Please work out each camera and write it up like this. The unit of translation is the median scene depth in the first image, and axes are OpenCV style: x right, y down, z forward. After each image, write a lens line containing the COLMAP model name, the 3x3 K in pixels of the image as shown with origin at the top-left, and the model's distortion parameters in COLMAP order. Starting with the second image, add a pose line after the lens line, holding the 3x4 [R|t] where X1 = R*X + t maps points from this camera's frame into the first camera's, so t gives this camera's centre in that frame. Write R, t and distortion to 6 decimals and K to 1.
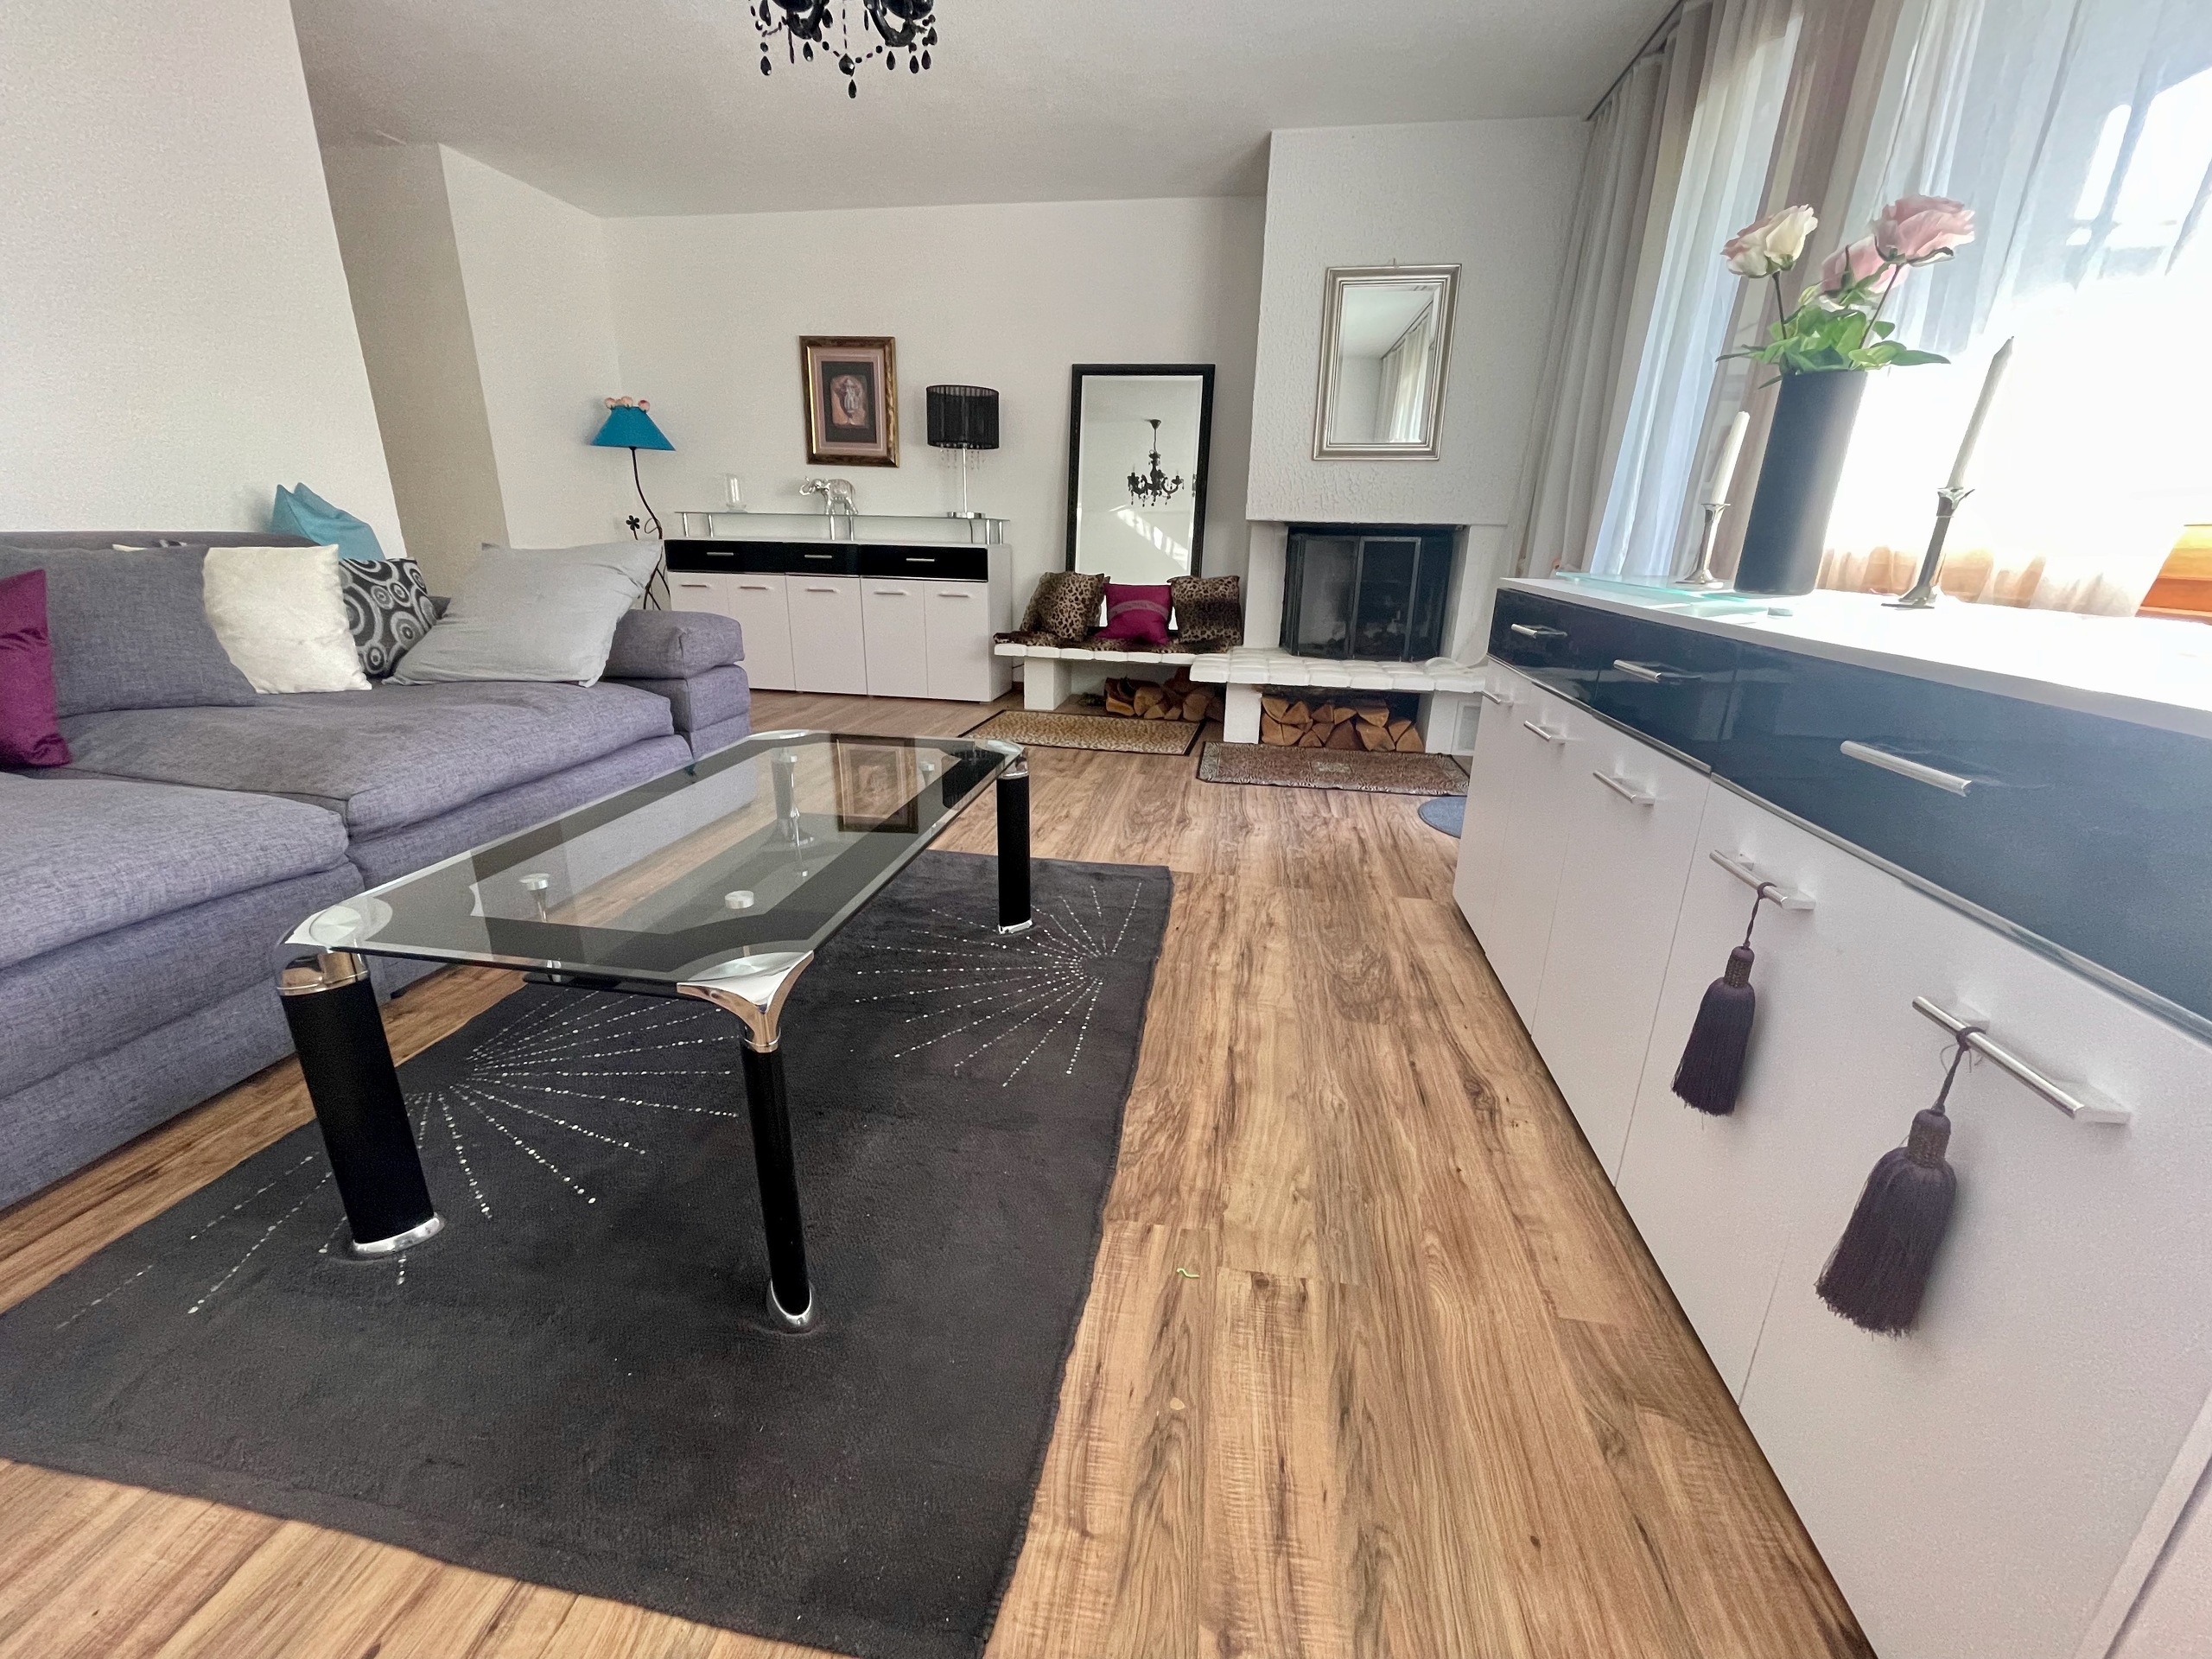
lens RADIAL K [[889.7, 0, 1102.0], [0, 889.7, 823.4], [0, 0, 1]] dist [-0.000992, -0.000056]
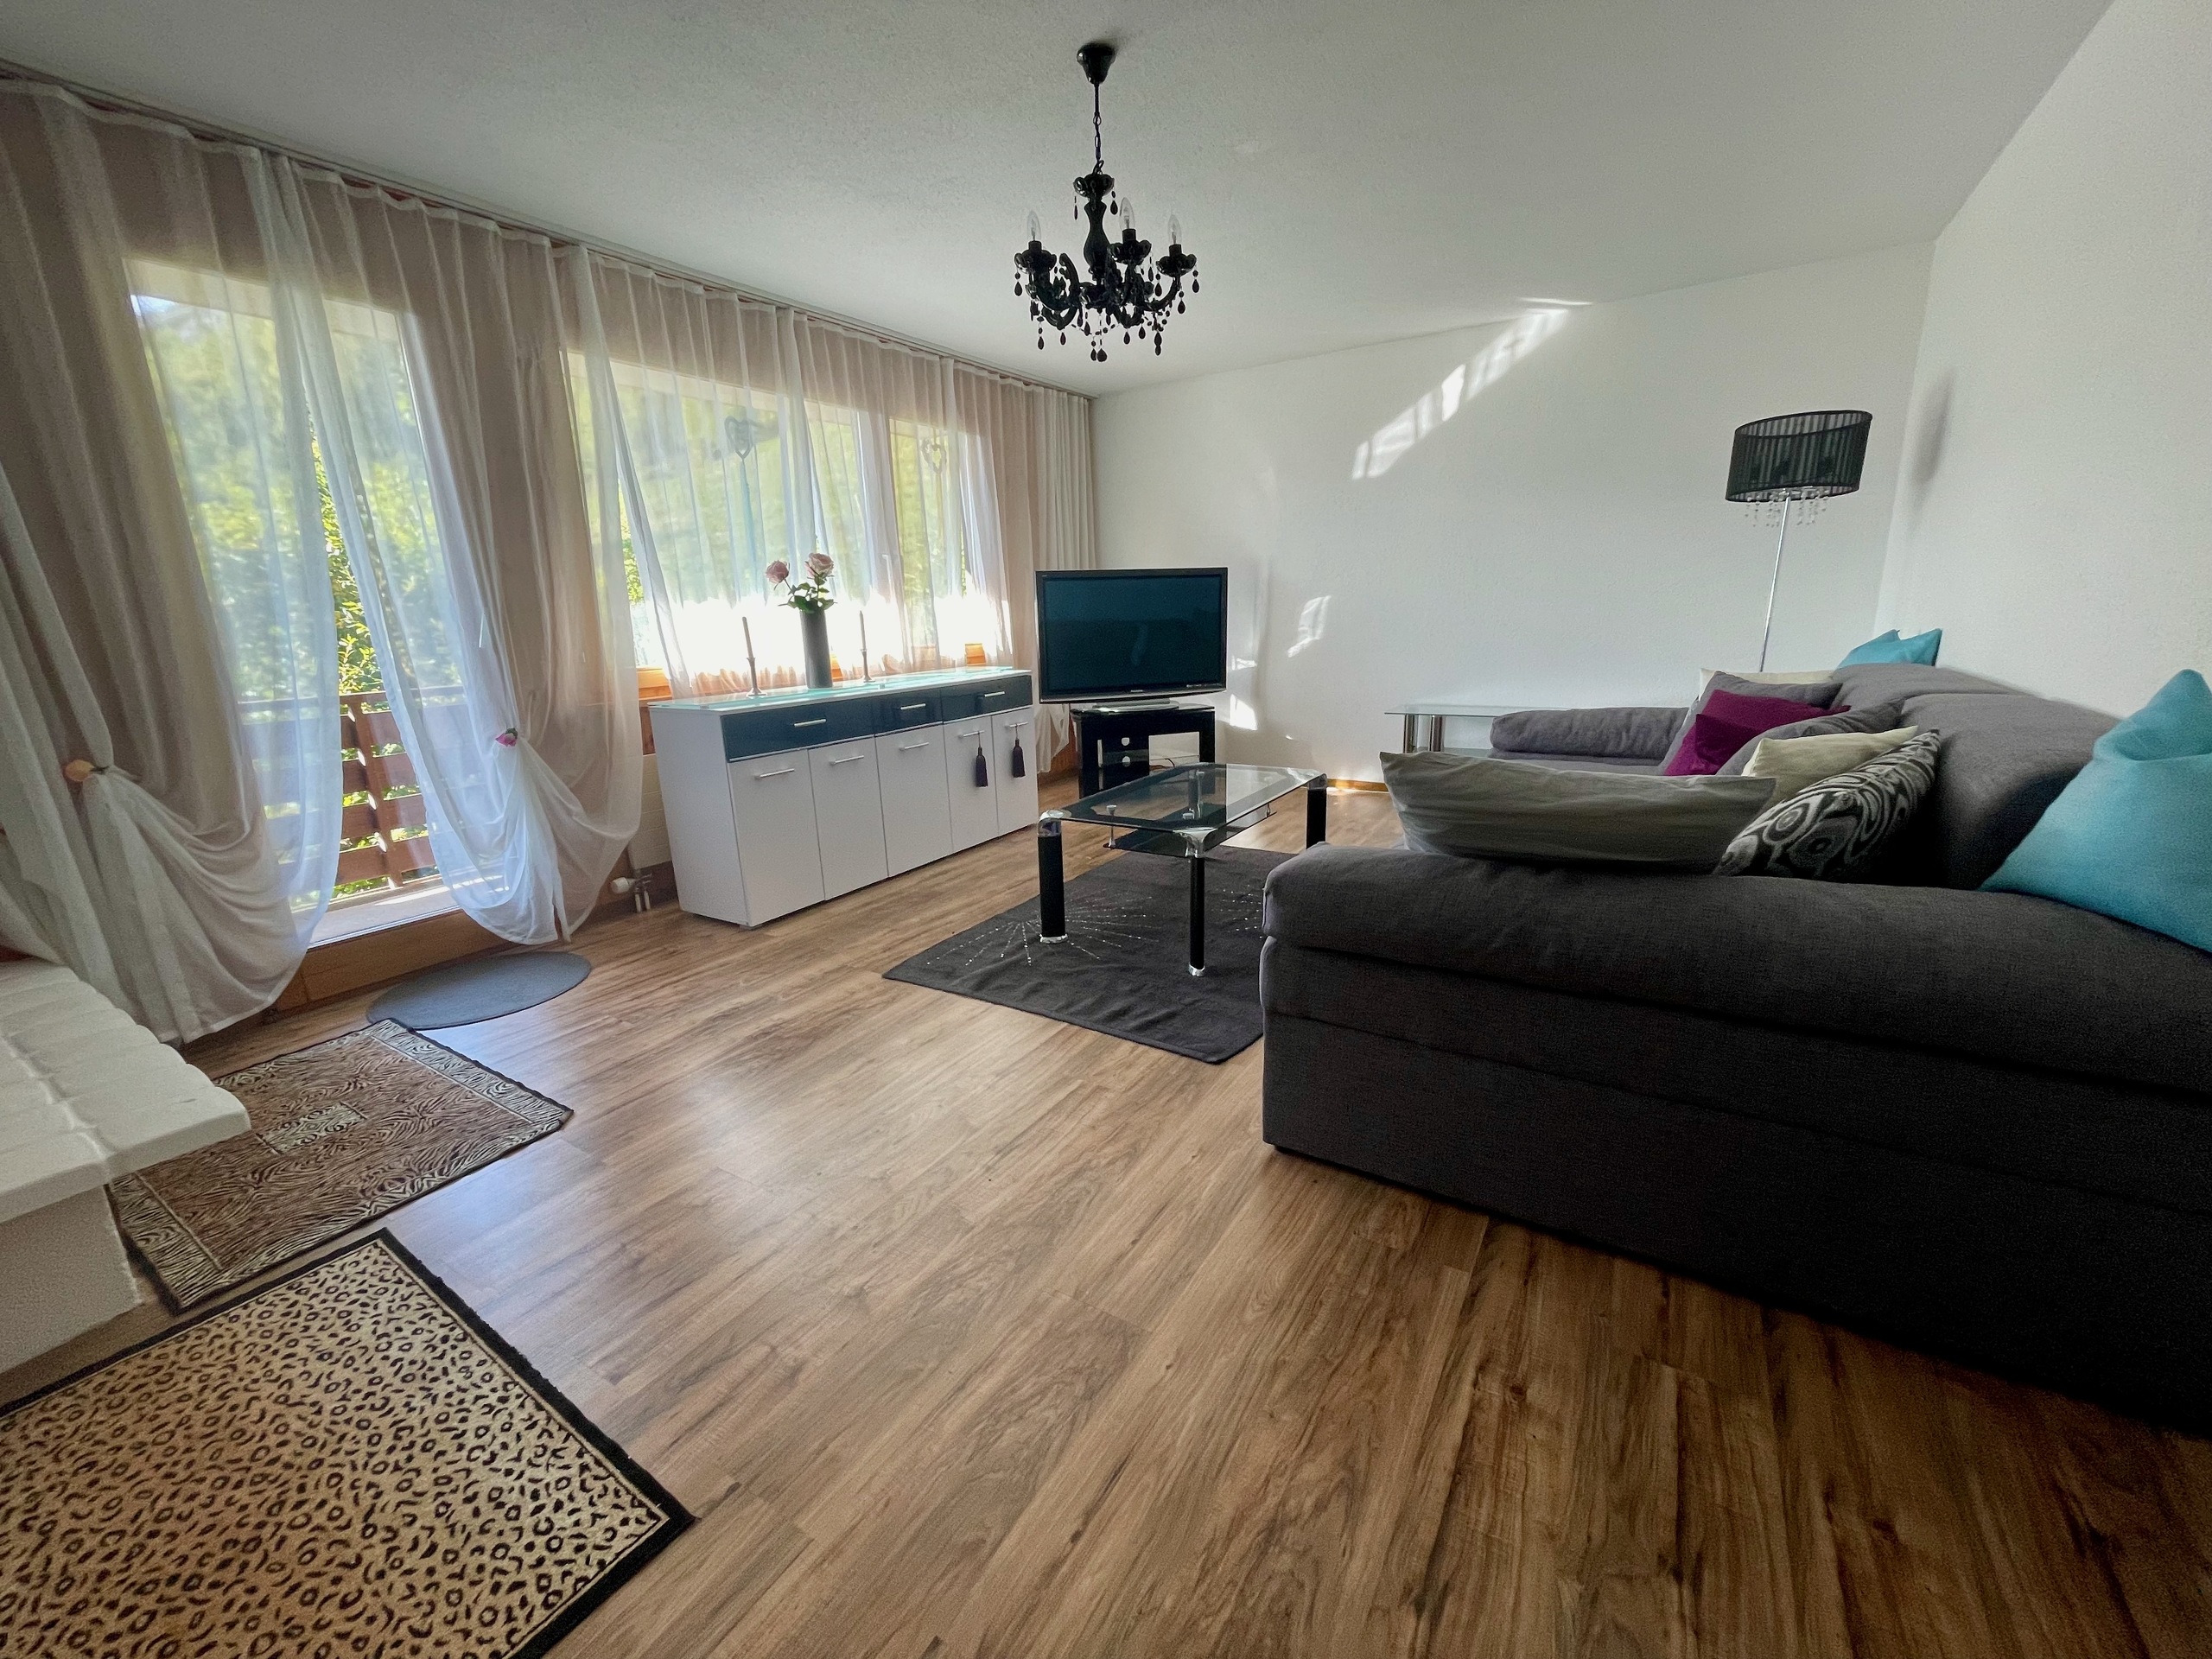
lens RADIAL K [[889.7, 0, 1106.0], [0, 889.7, 837.7], [0, 0, 1]] dist [-0.000992, -0.000056]
pose [[-0.921999, -0.086681, 0.377364, -0.755841], [0.135048, 0.841421, 0.523233, -0.822856], [-0.362876, 0.533383, -0.764083, 2.113534]]
